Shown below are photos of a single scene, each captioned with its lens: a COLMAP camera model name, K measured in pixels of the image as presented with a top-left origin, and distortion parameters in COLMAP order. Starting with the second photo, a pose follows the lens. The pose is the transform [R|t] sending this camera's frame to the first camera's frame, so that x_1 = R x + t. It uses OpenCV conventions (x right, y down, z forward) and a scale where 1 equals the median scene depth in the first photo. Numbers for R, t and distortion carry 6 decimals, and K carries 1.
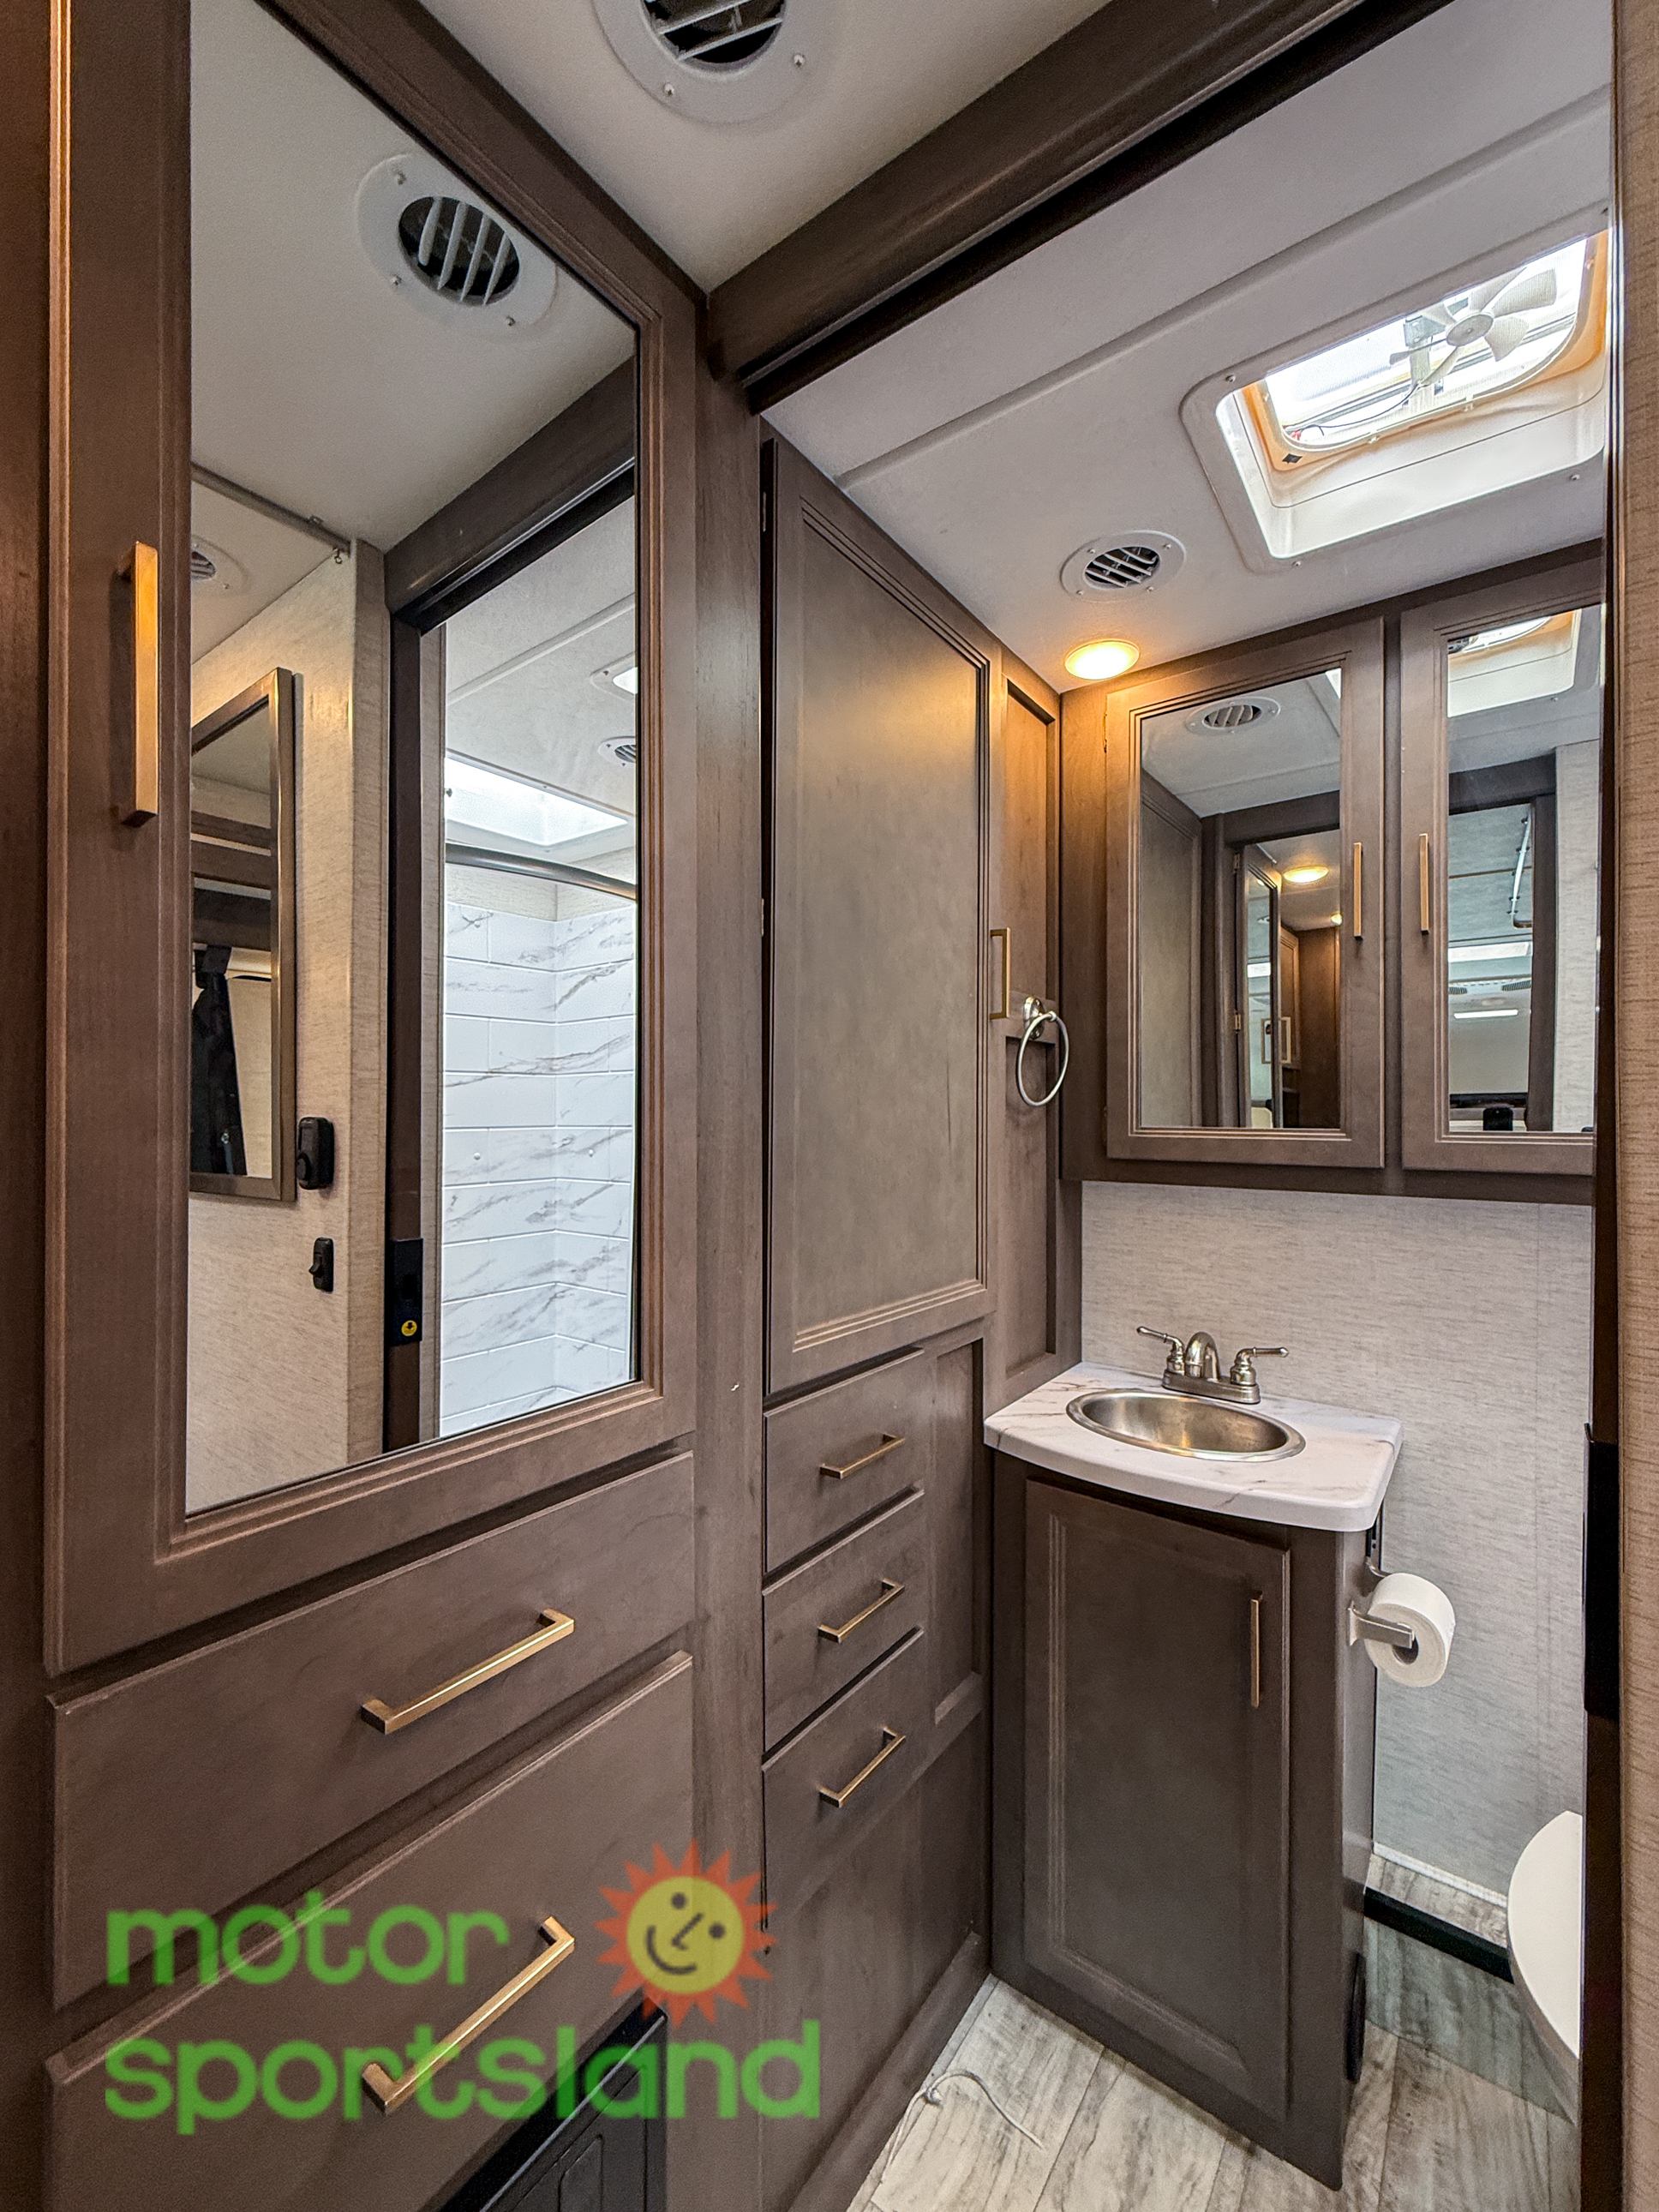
lens RADIAL K [[912.6, 0, 764.9], [0, 912.6, 1113.9], [0, 0, 1]] dist [-0.000287, -0.000361]
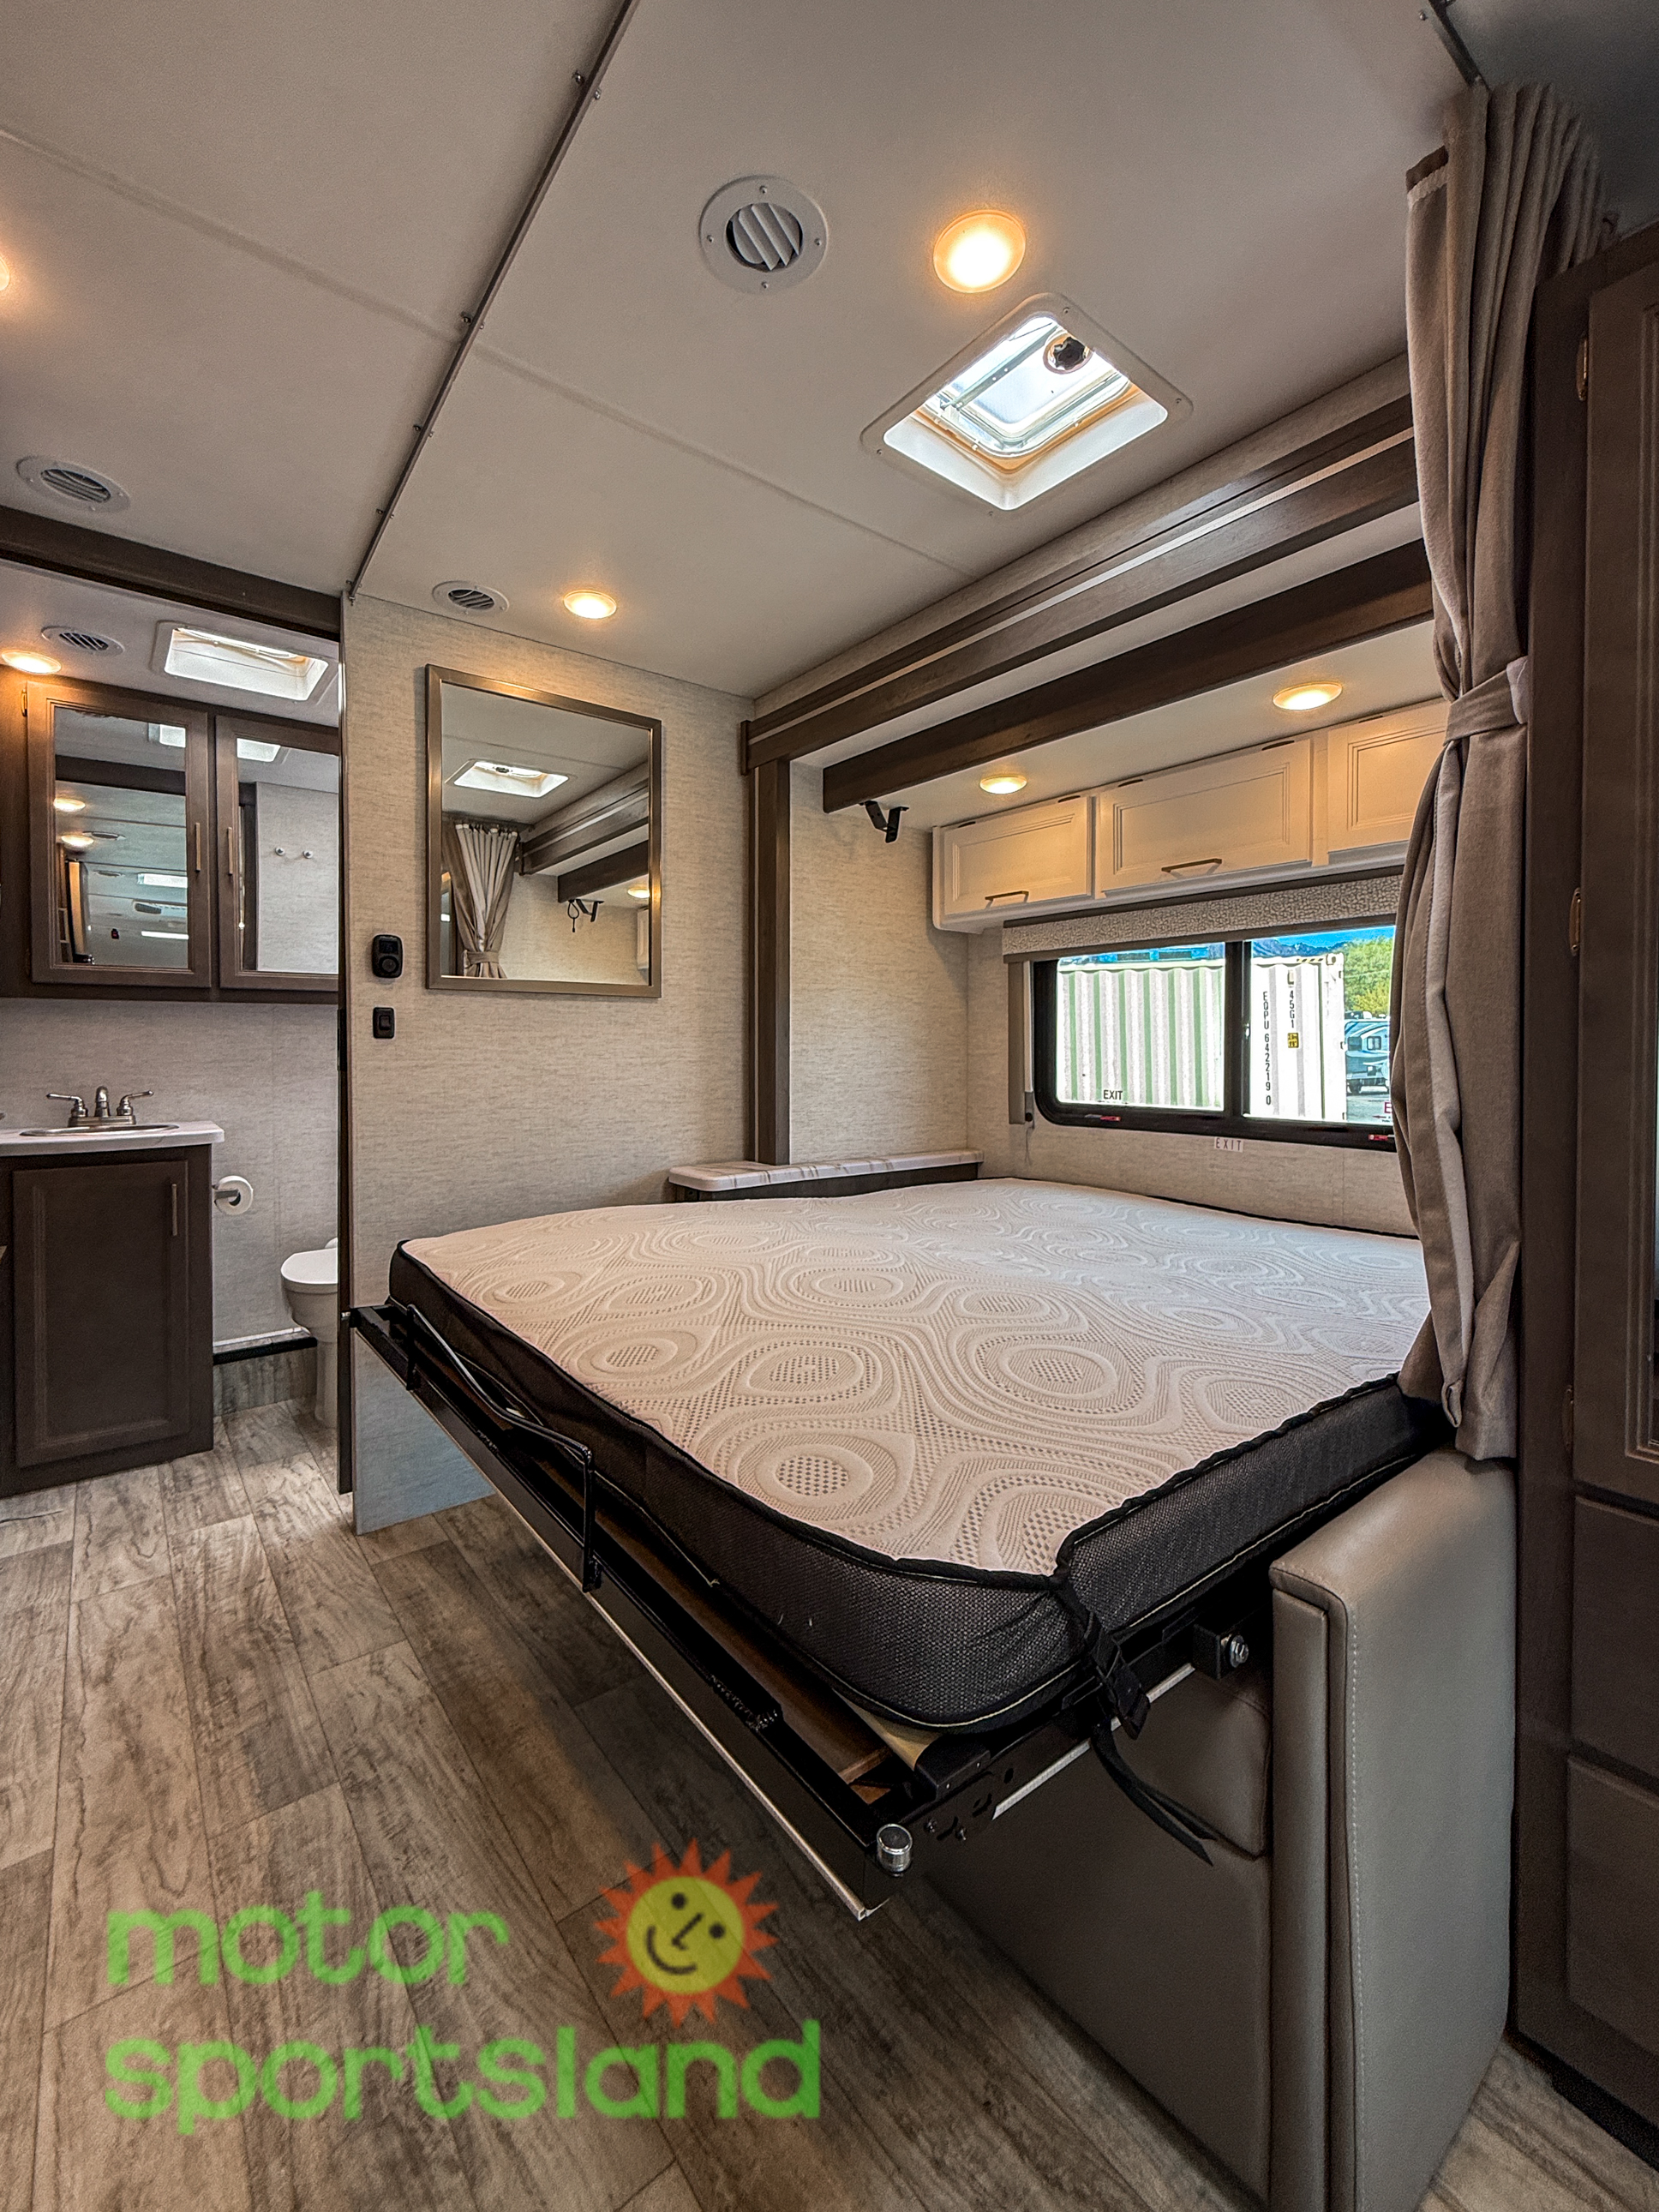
lens RADIAL K [[916.6, 0, 822.2], [0, 916.6, 1053.9], [0, 0, 1]] dist [0.000020, -0.000199]
pose [[0.229610, -0.012383, 0.973204, -0.975853], [0.001720, 0.999923, 0.012317, 0.180755], [-0.973281, -0.001155, 0.229613, -0.774681]]
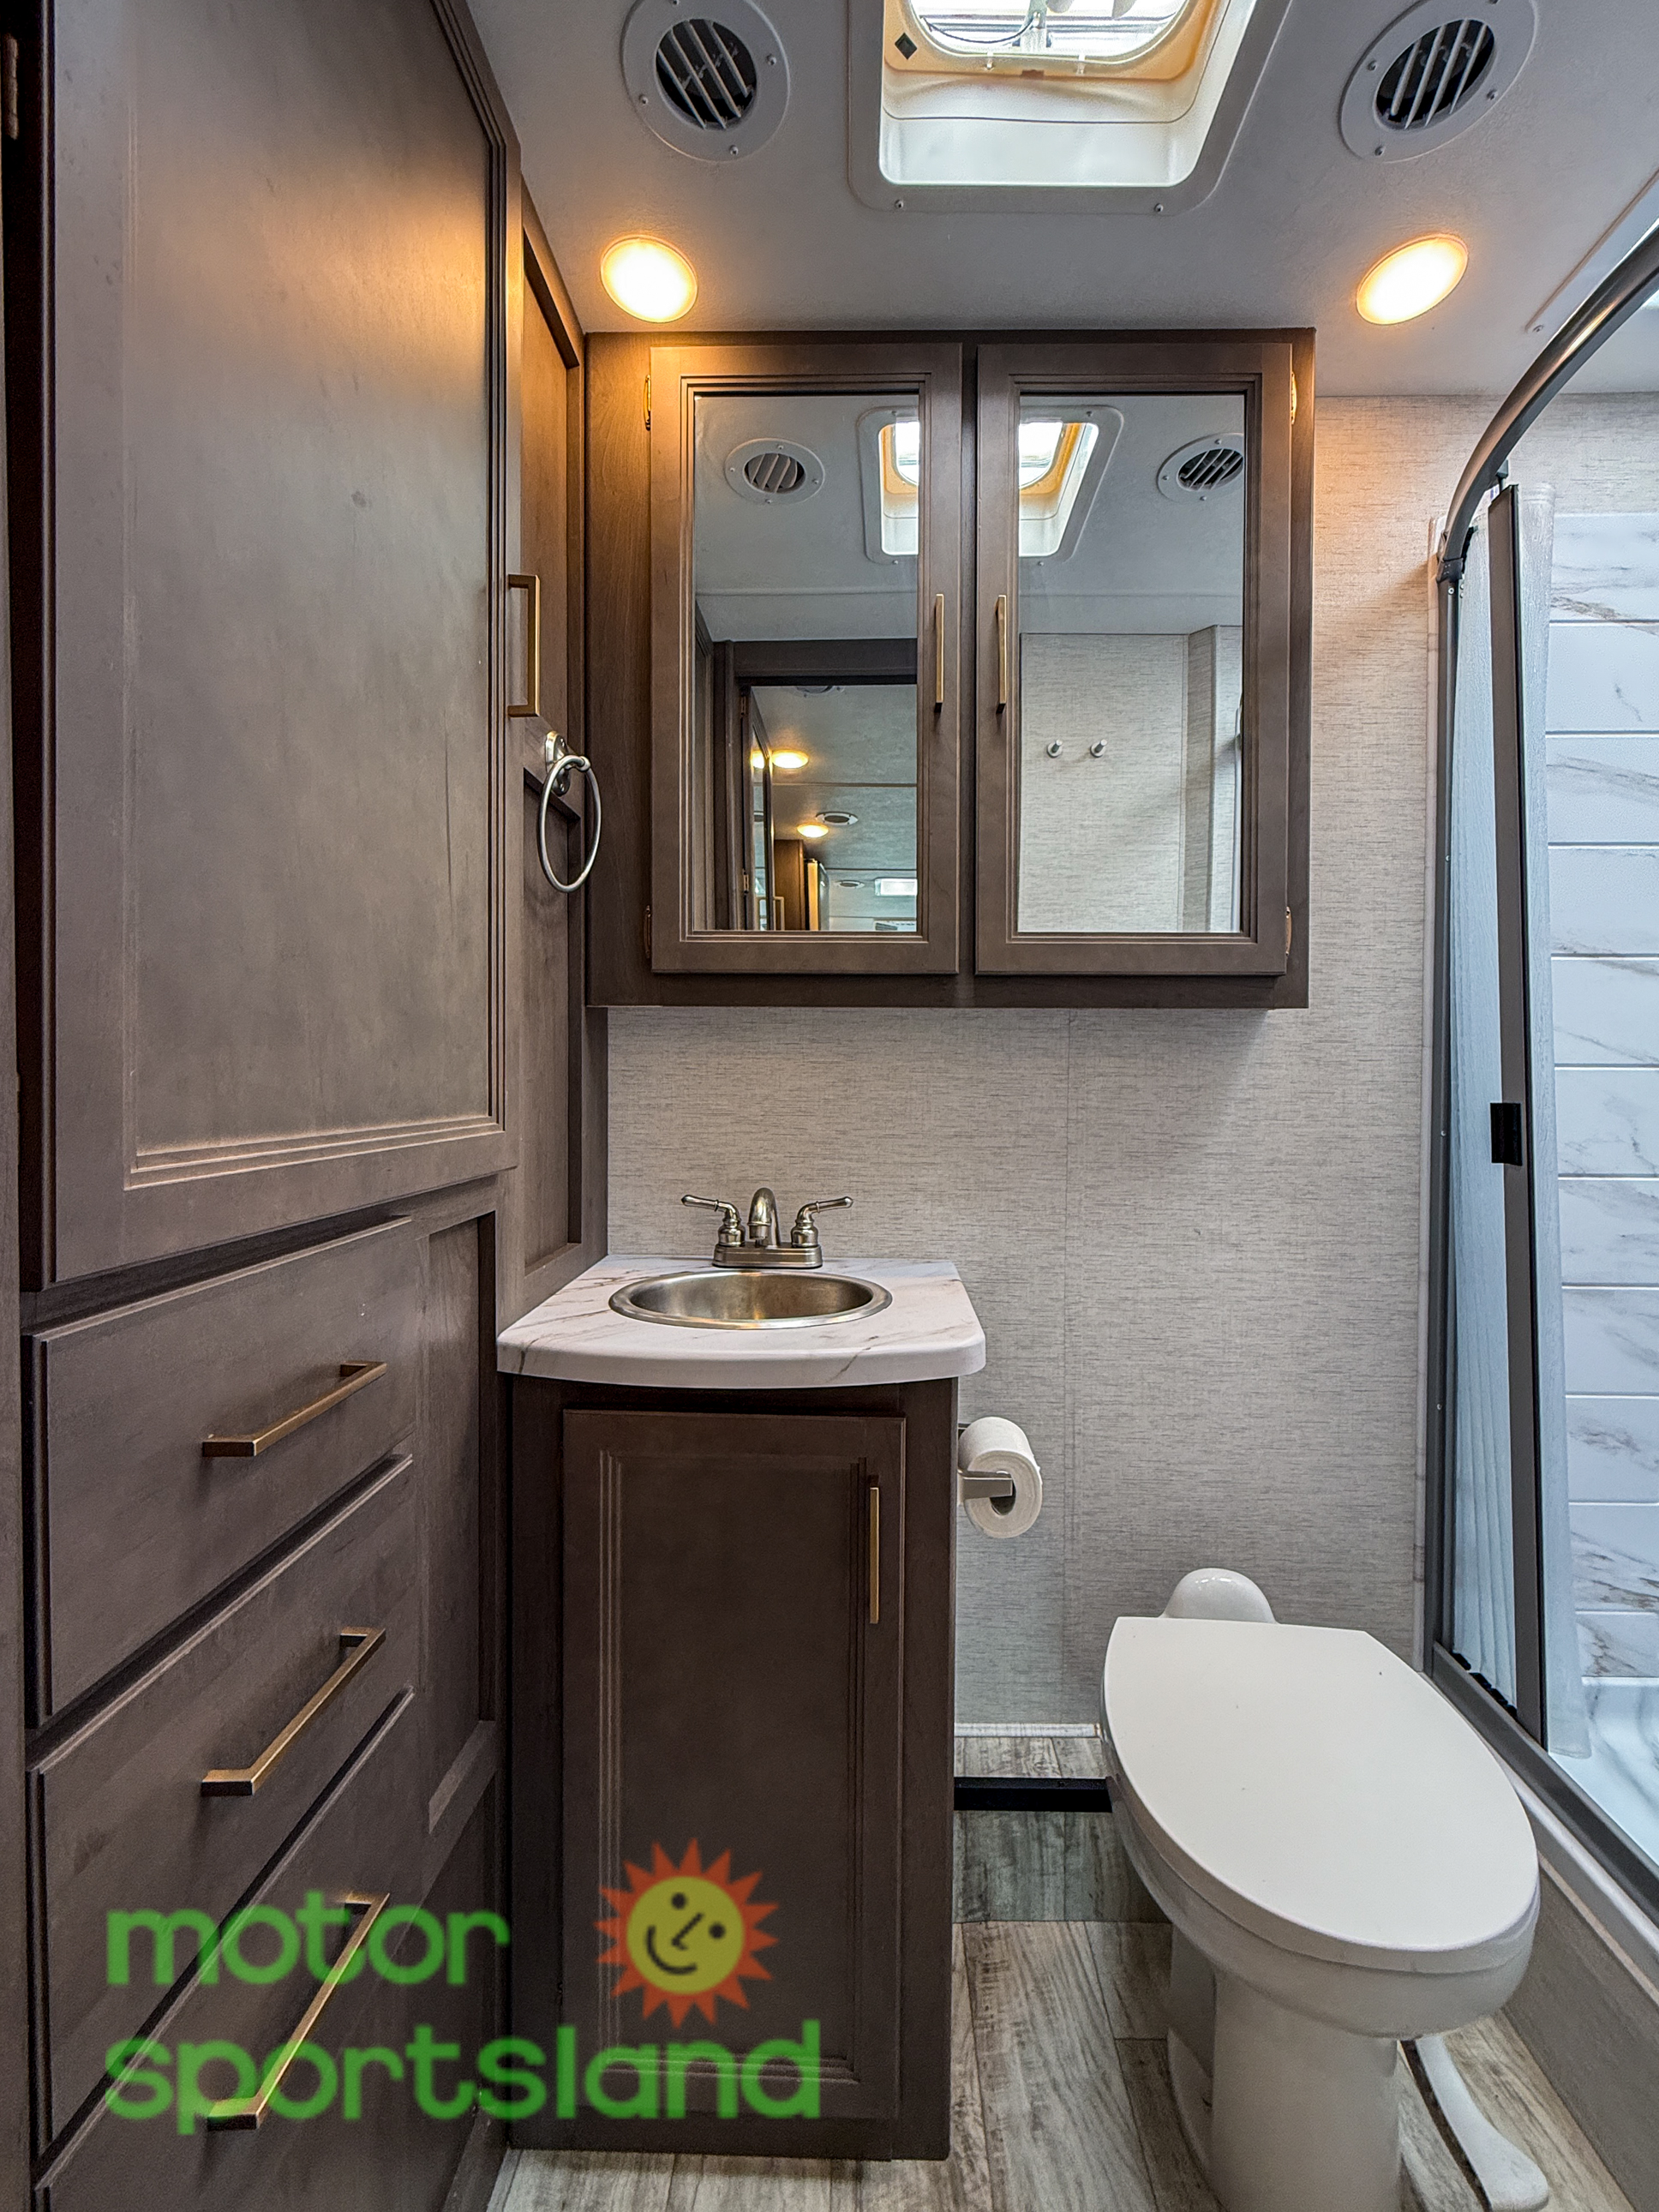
lens RADIAL K [[970.7, 0, 854.7], [0, 970.7, 1088.2], [0, 0, 1]] dist [0.000175, -0.000321]
pose [[0.786871, -0.009679, 0.617041, 0.014257], [-0.005246, 0.999736, 0.022372, 0.148018], [-0.617095, -0.020841, 0.786613, 0.311303]]
